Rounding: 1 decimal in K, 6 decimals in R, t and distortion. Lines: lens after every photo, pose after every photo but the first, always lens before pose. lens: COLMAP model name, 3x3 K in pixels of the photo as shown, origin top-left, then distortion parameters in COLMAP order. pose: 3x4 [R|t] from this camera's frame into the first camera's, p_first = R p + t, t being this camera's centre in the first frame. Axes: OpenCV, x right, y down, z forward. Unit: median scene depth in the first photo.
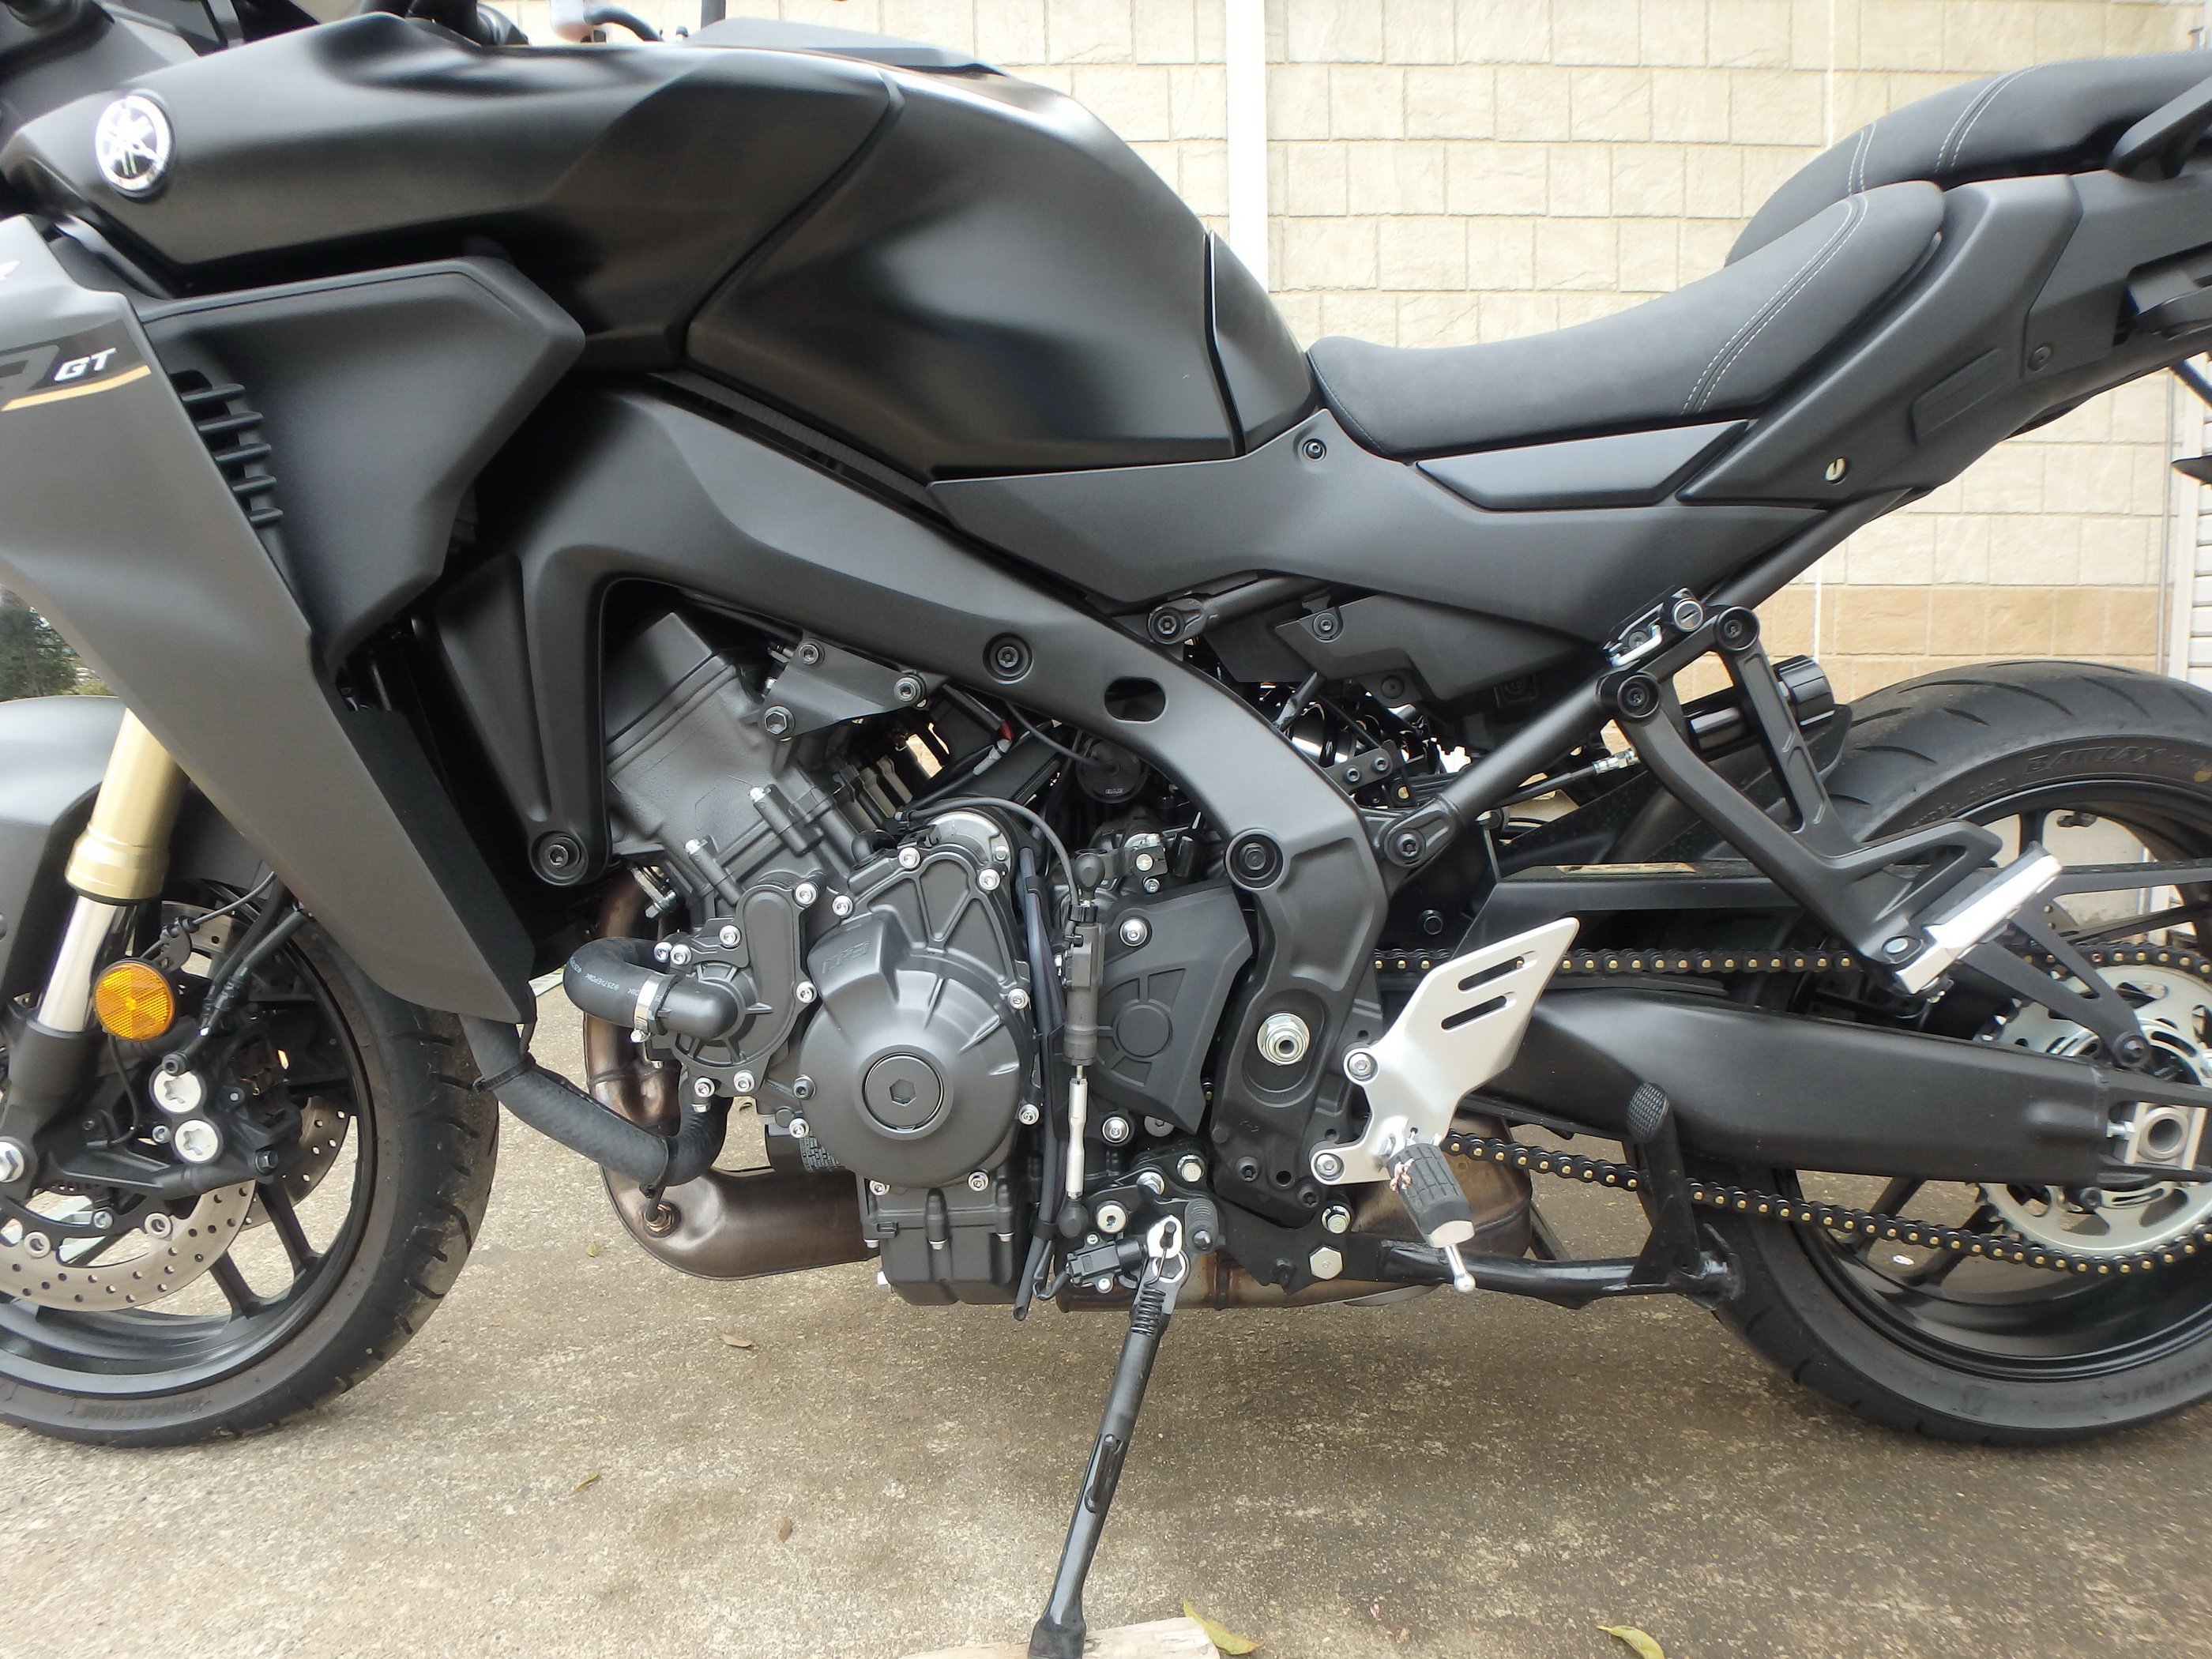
lens RADIAL K [[1366.7, 0, 1104.9], [0, 1366.7, 817.2], [0, 0, 1]] dist [-0.040196, 0.009367]
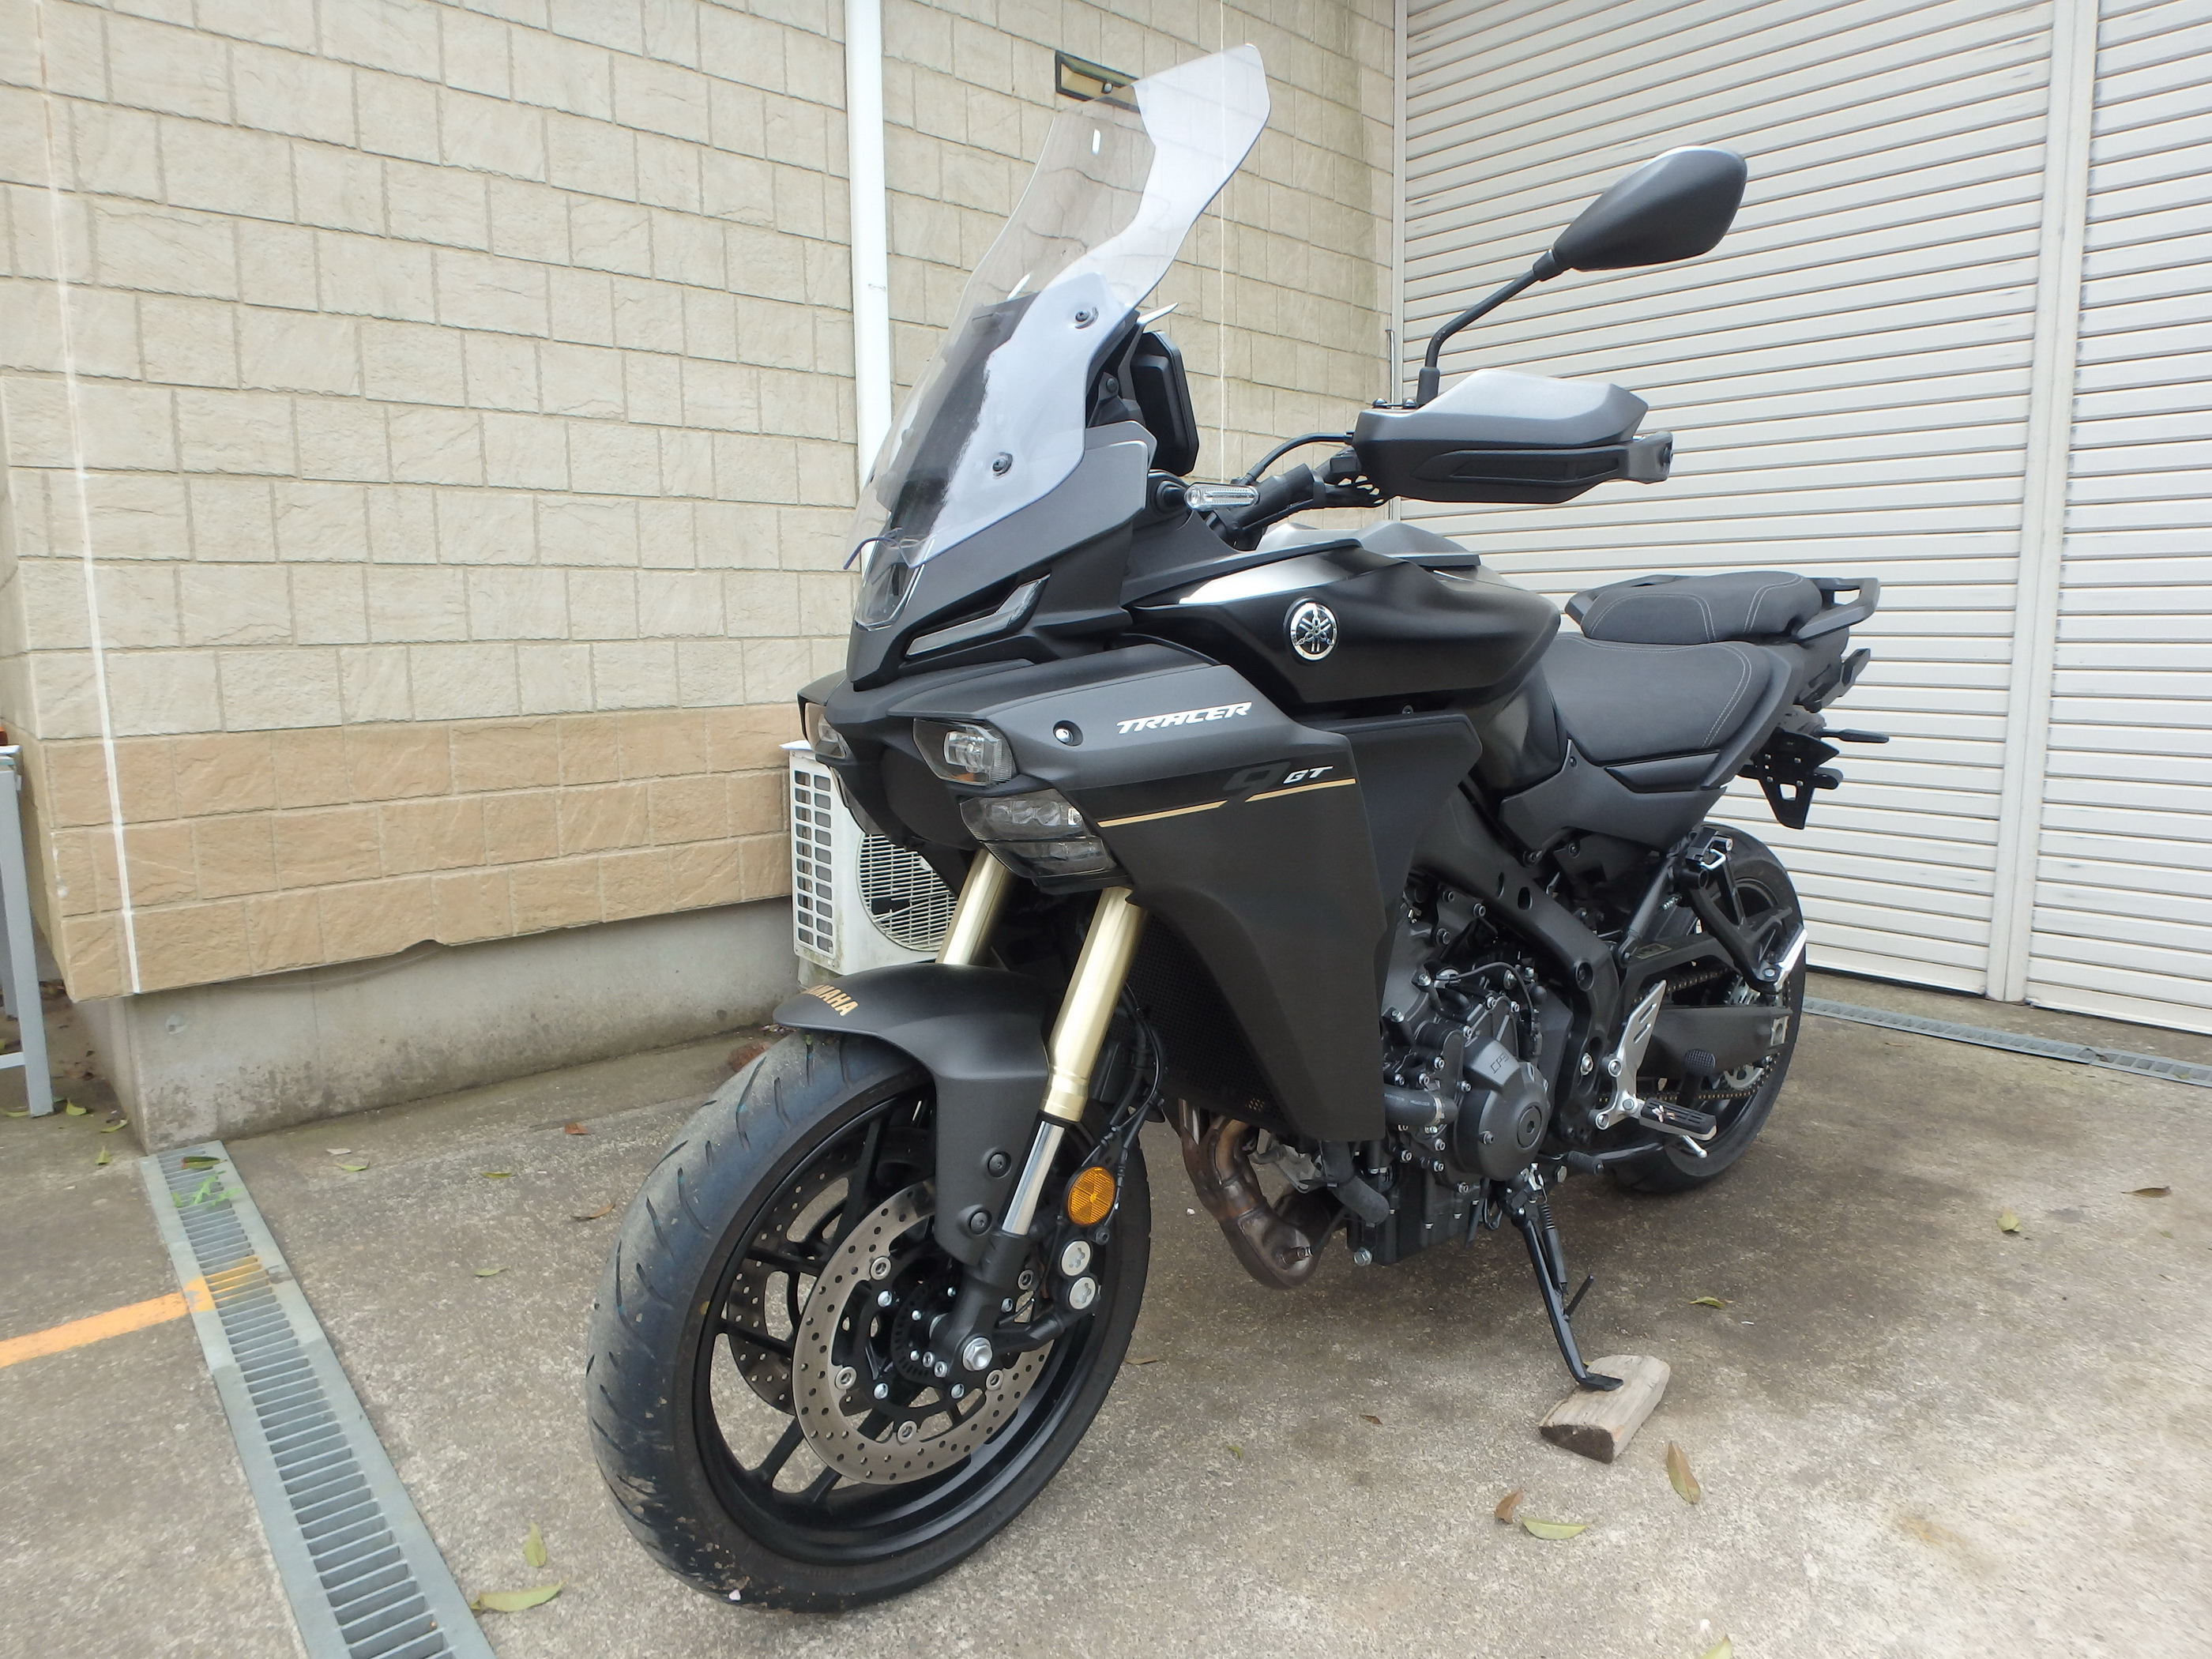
lens RADIAL K [[1366.7, 0, 1120.0], [0, 1366.7, 821.2], [0, 0, 1]] dist [-0.040196, 0.009367]
pose [[0.754748, -0.080716, 0.651030, -1.529323], [0.073123, 0.996569, 0.038785, -0.283202], [-0.651926, 0.018332, 0.758061, -0.048826]]
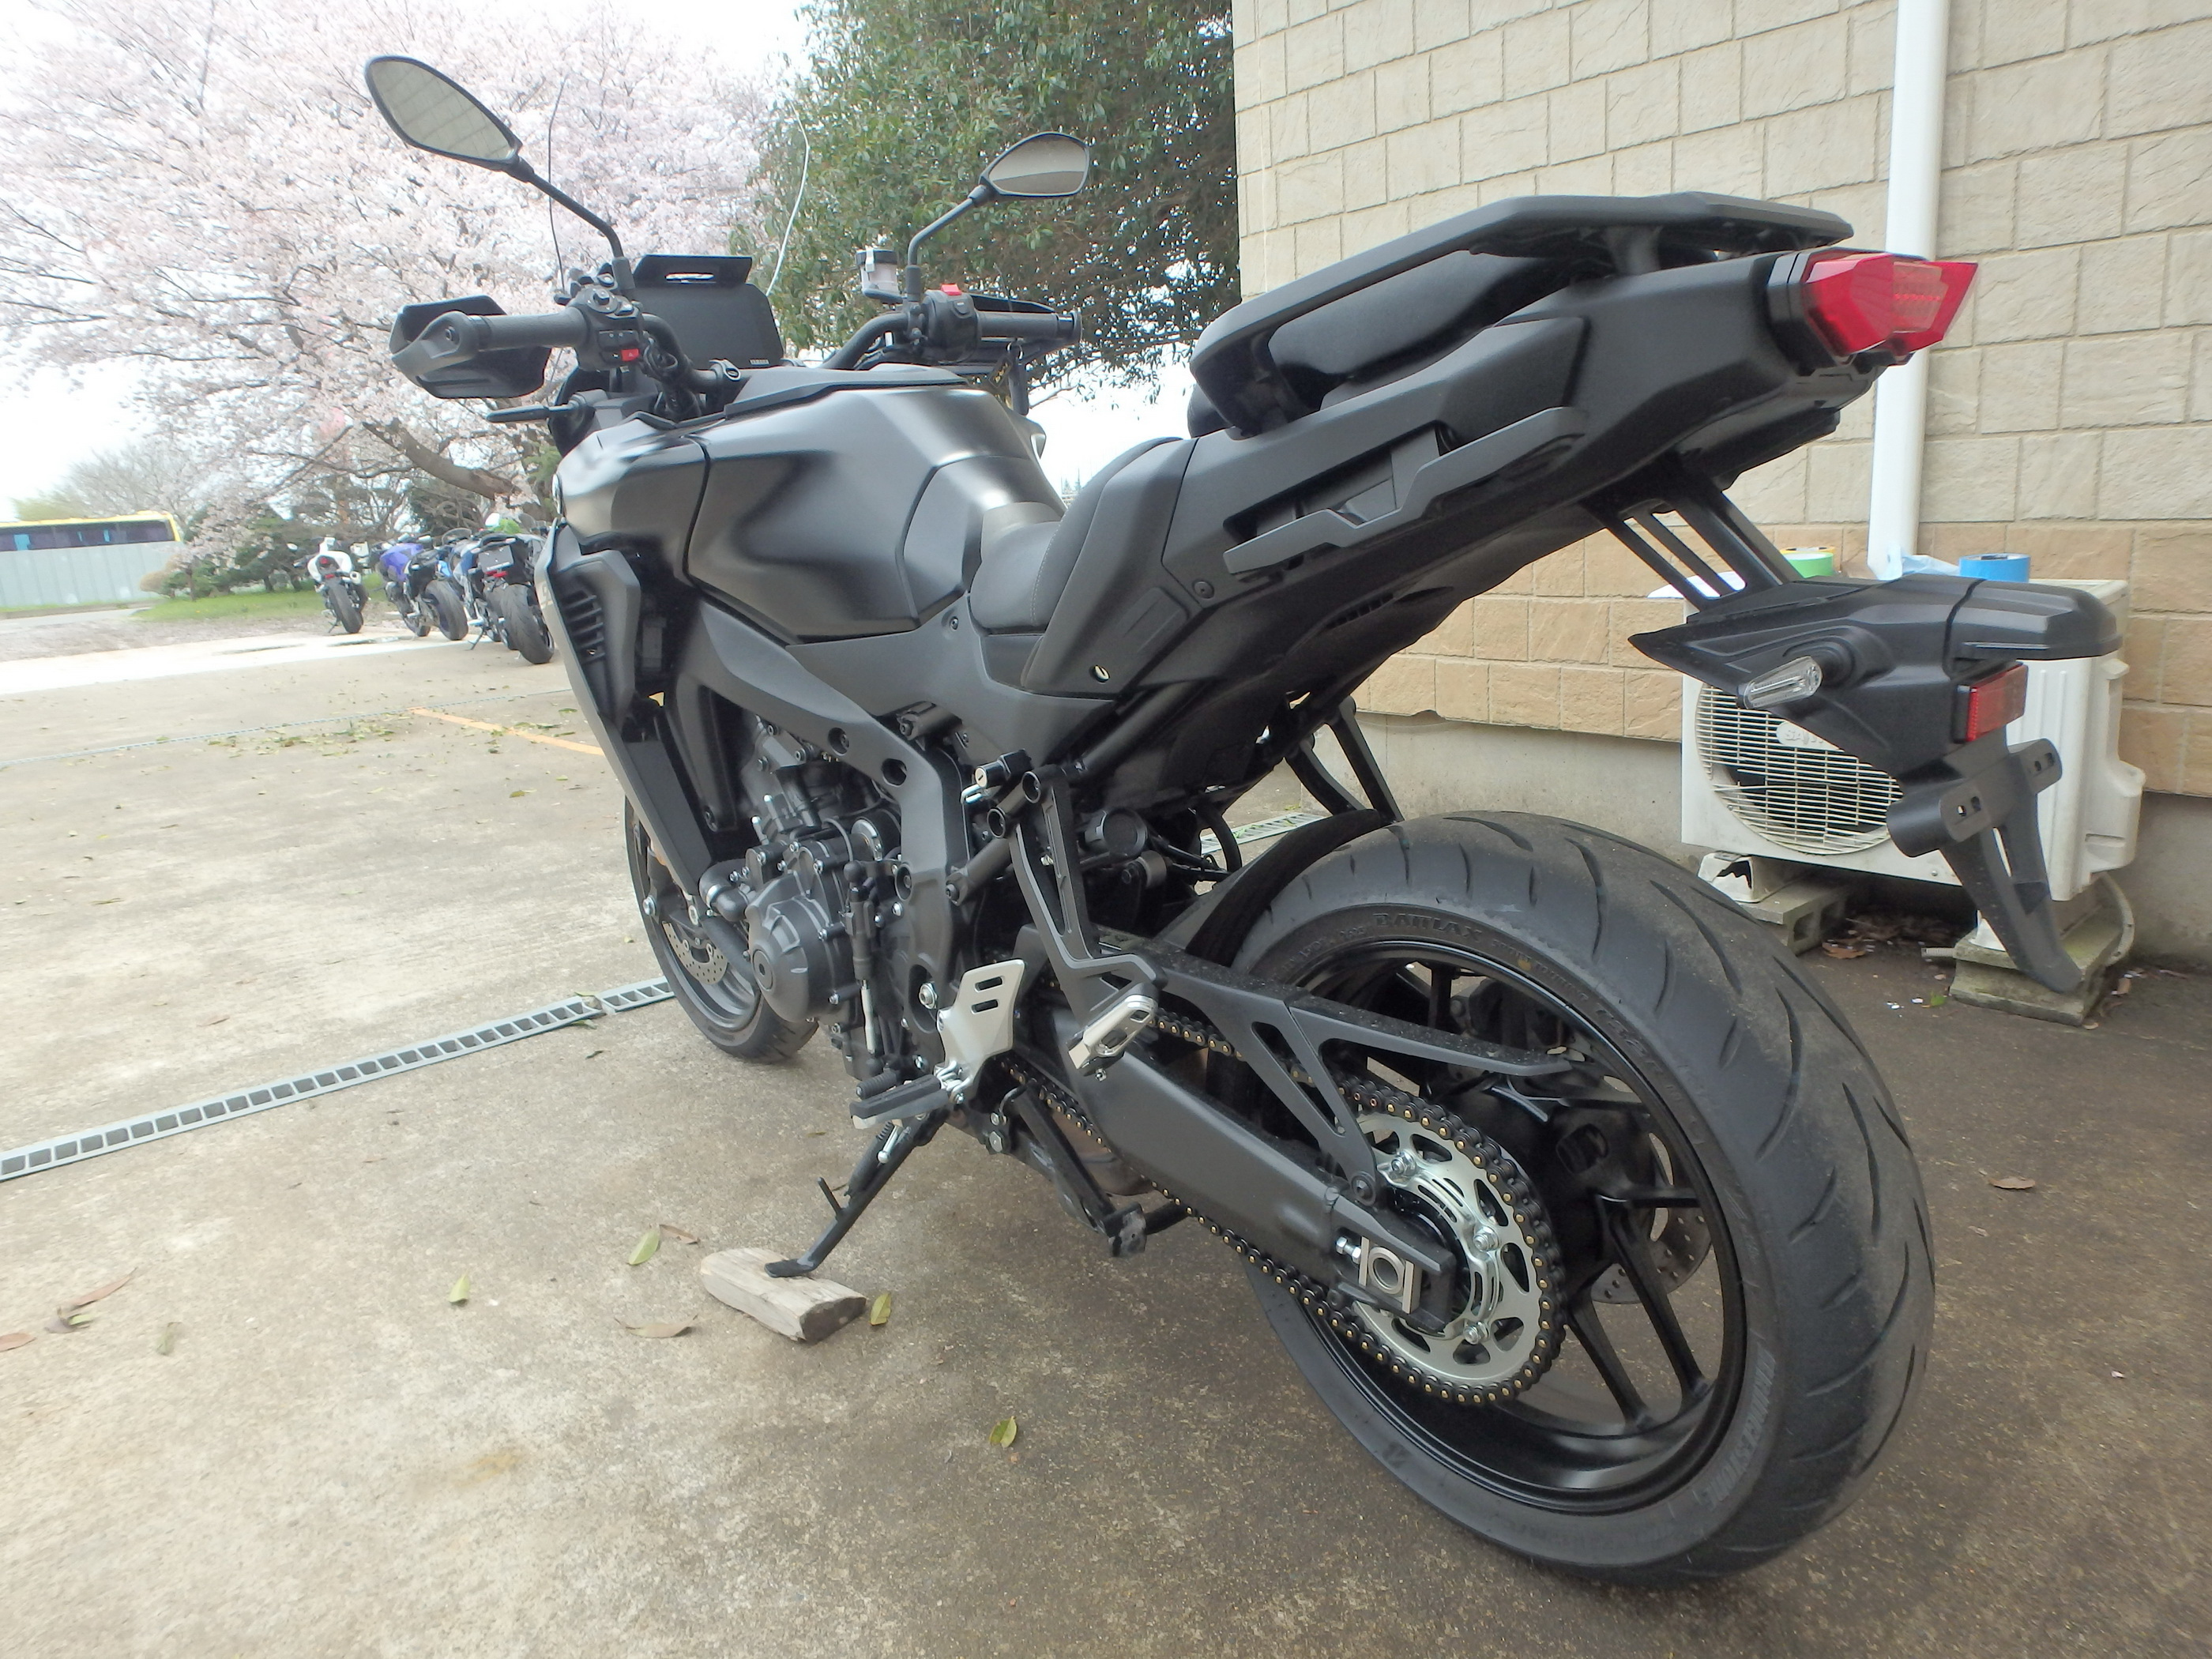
lens RADIAL K [[1366.7, 0, 1149.1], [0, 1366.7, 824.1], [0, 0, 1]] dist [-0.040196, 0.009367]
pose [[0.668483, 0.154361, -0.727532, 1.355957], [-0.048343, 0.985174, 0.164607, -0.289332], [0.742155, -0.074866, 0.666034, 0.129223]]
